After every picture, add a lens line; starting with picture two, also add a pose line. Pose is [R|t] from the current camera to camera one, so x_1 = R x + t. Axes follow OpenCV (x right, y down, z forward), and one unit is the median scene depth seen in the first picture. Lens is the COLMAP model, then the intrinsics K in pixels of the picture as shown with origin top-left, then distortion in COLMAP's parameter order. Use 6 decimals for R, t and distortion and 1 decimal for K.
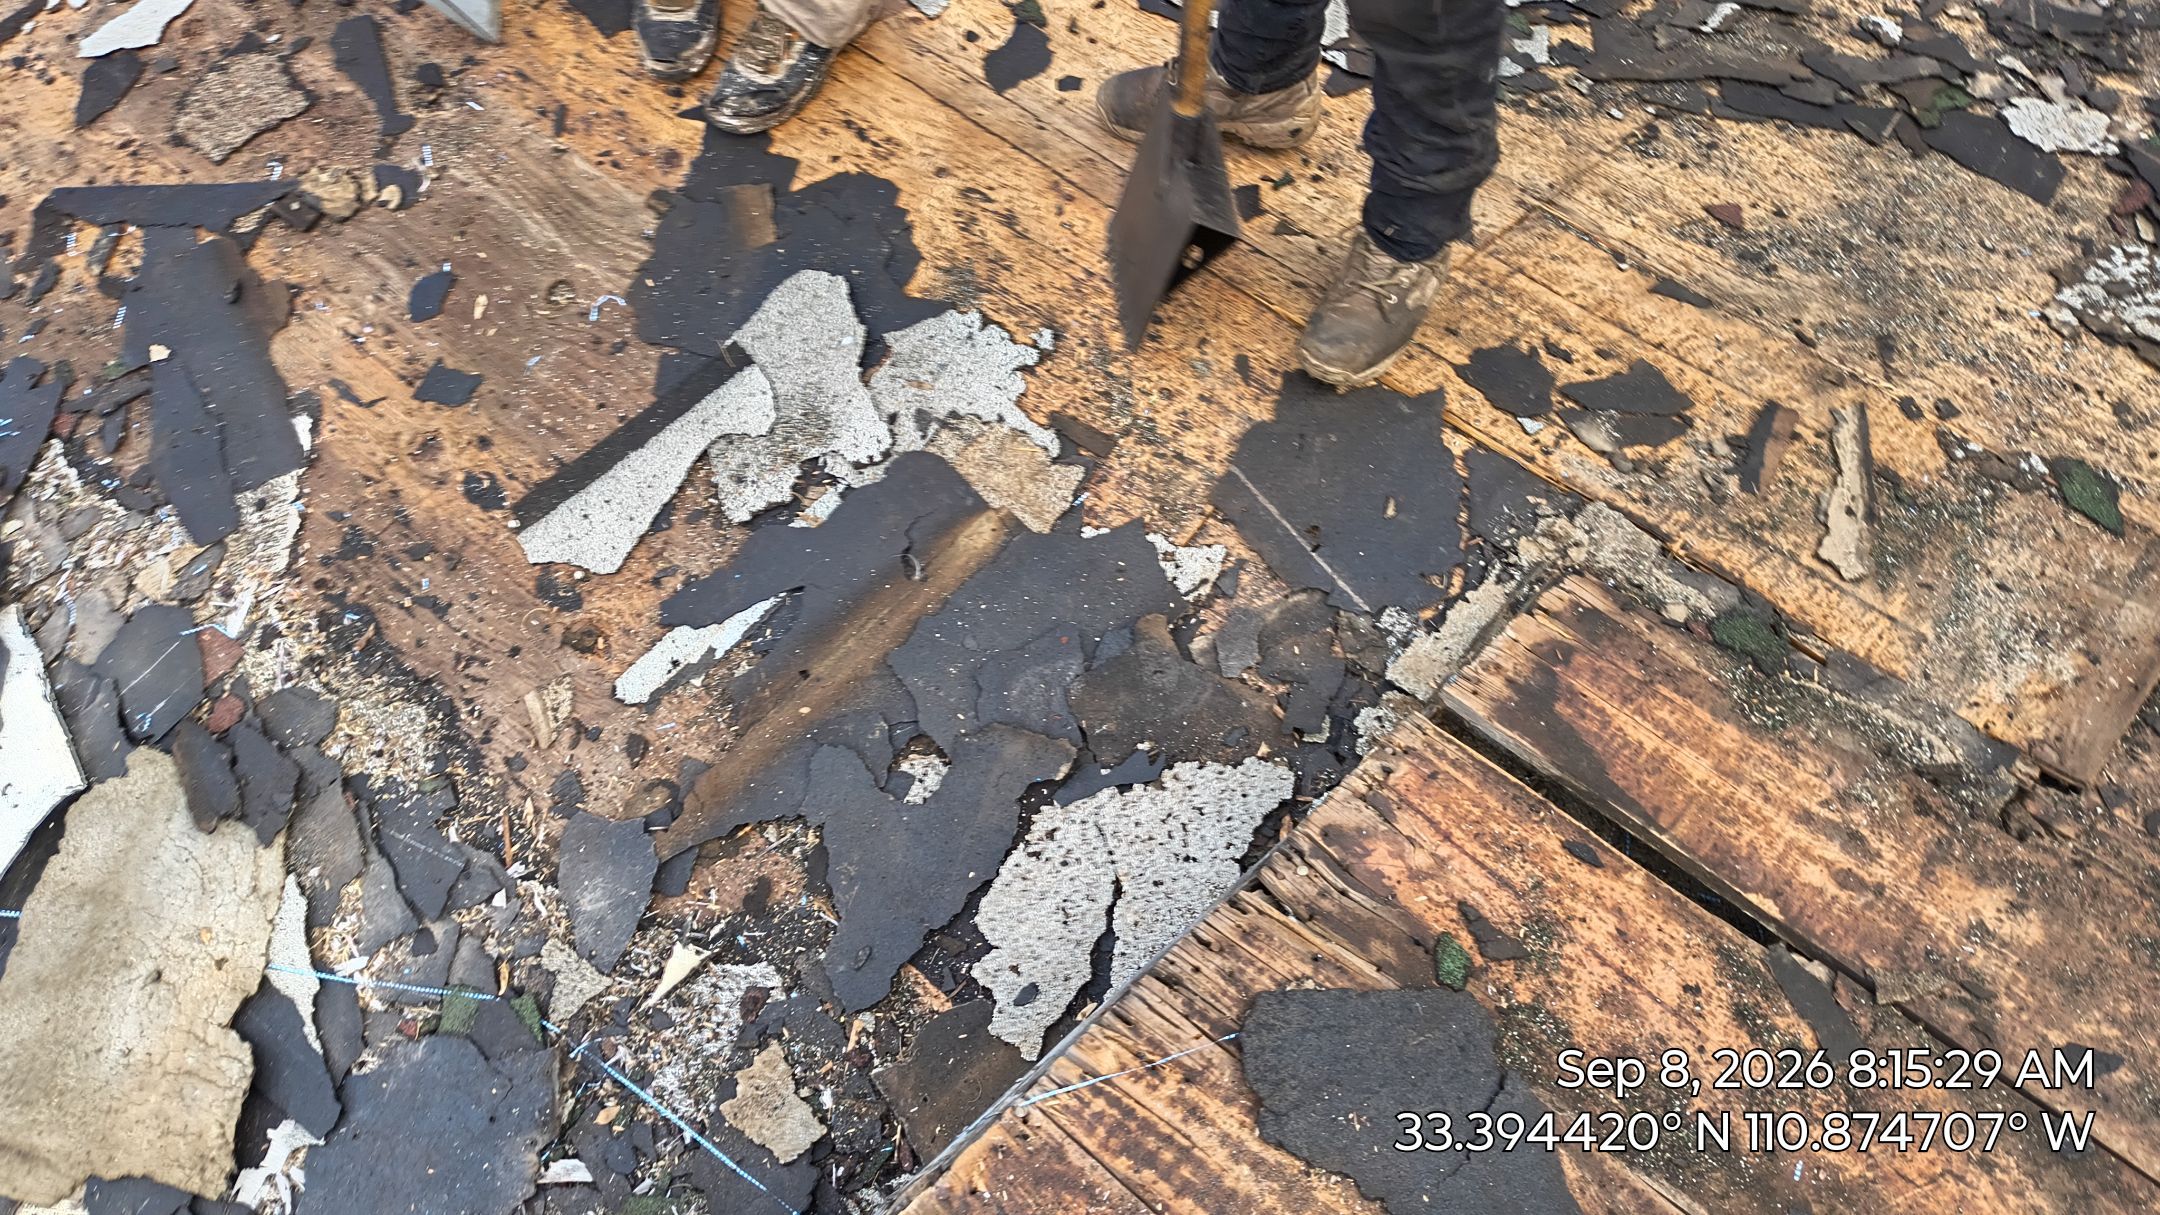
lens RADIAL K [[1571.6, 0, 1080.6], [0, 1571.6, 591.7], [0, 0, 1]] dist [0.053659, -0.076833]
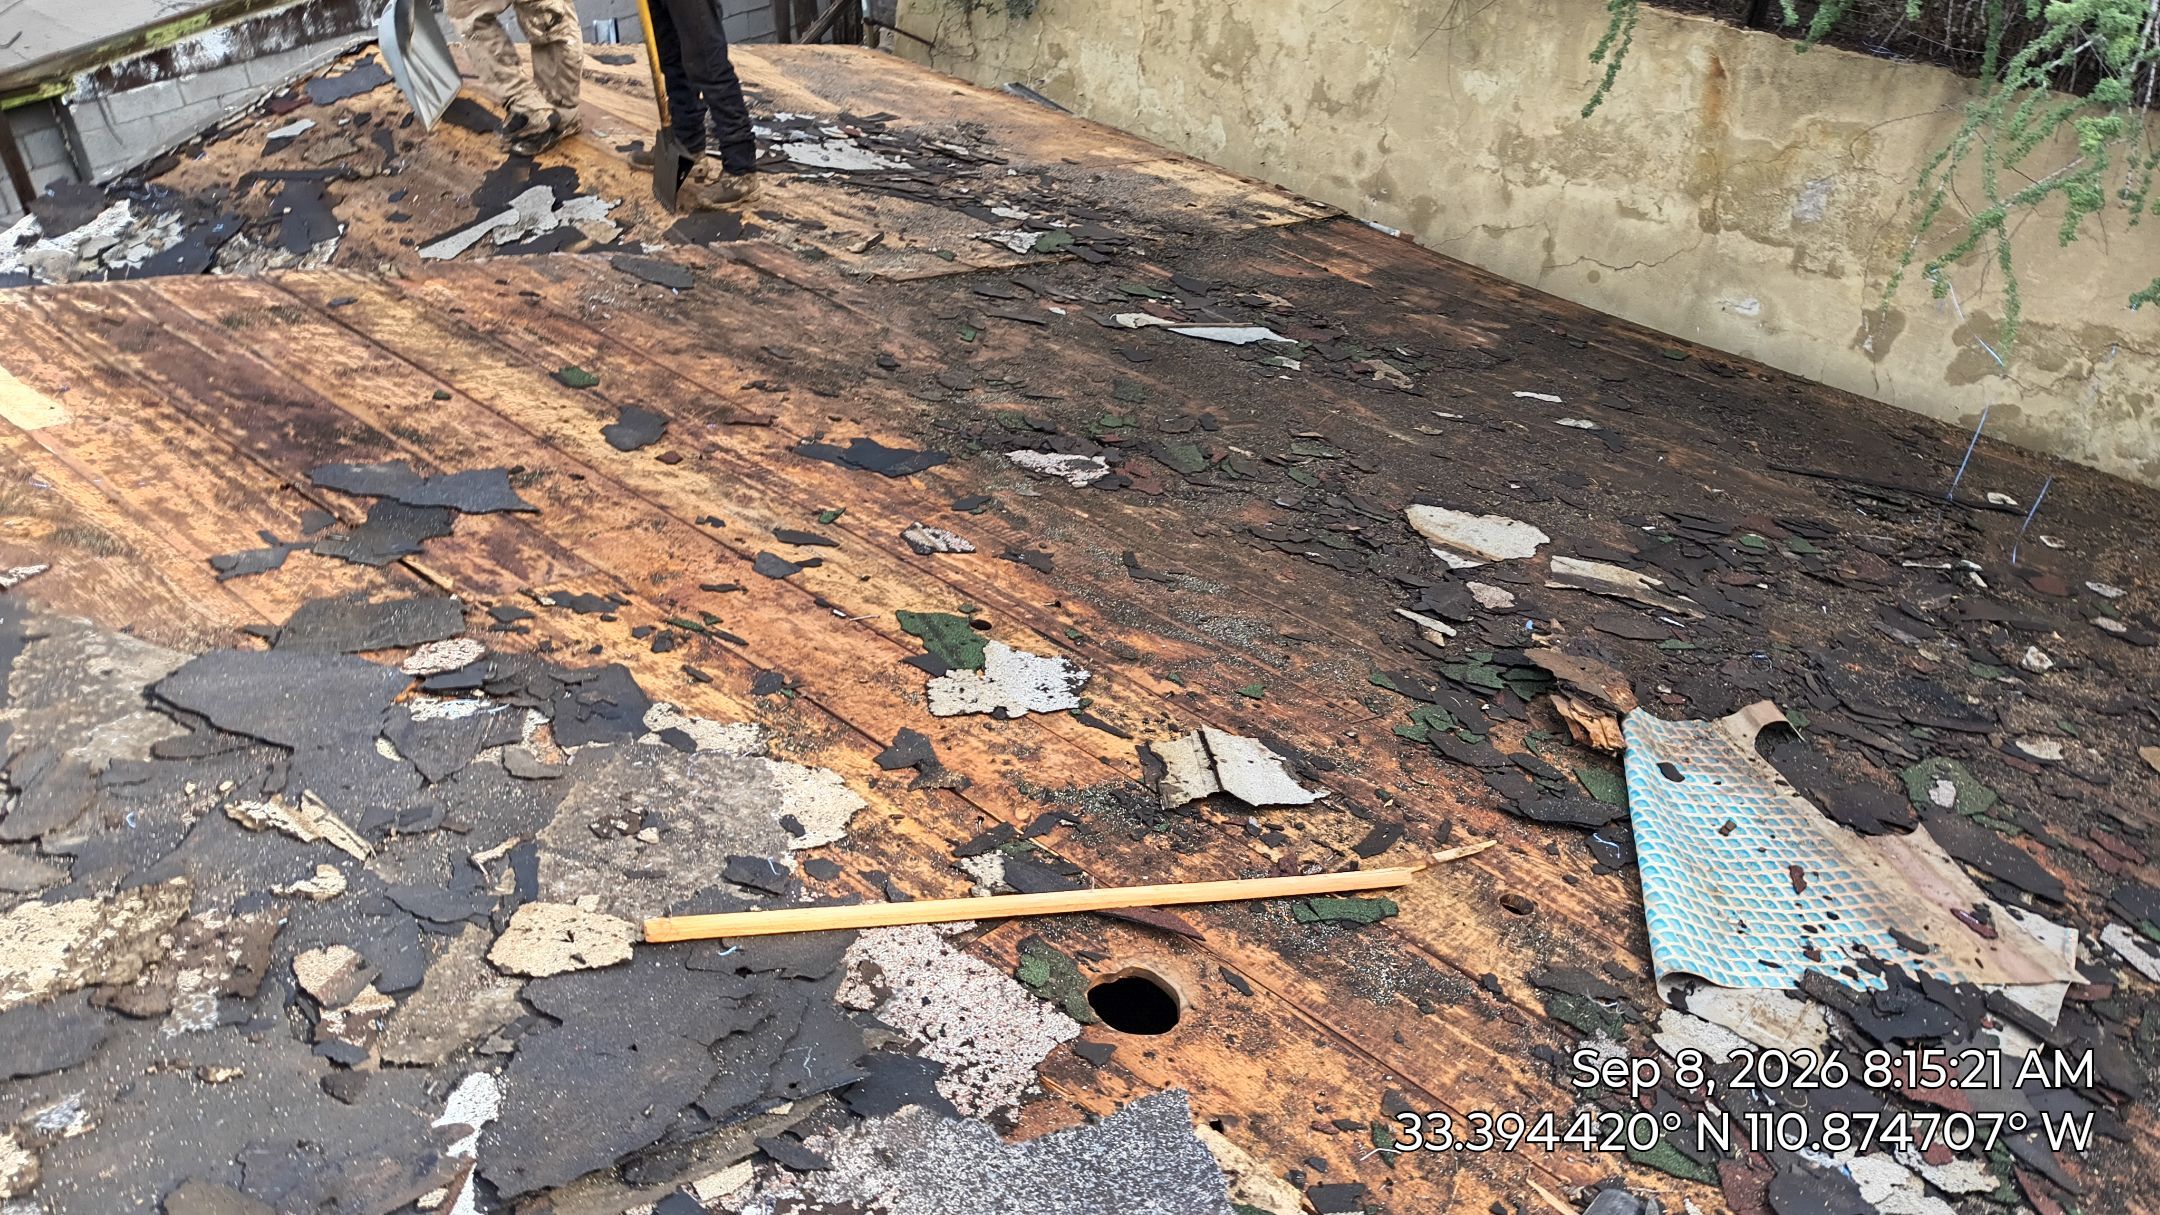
lens RADIAL K [[1554.3, 0, 1076.6], [0, 1554.3, 660.5], [0, 0, 1]] dist [0.051432, -0.070018]
pose [[0.993473, 0.059585, 0.097267, 0.568118], [-0.019066, 0.927464, -0.373425, 1.628374], [-0.112462, 0.369133, 0.922547, -1.404960]]
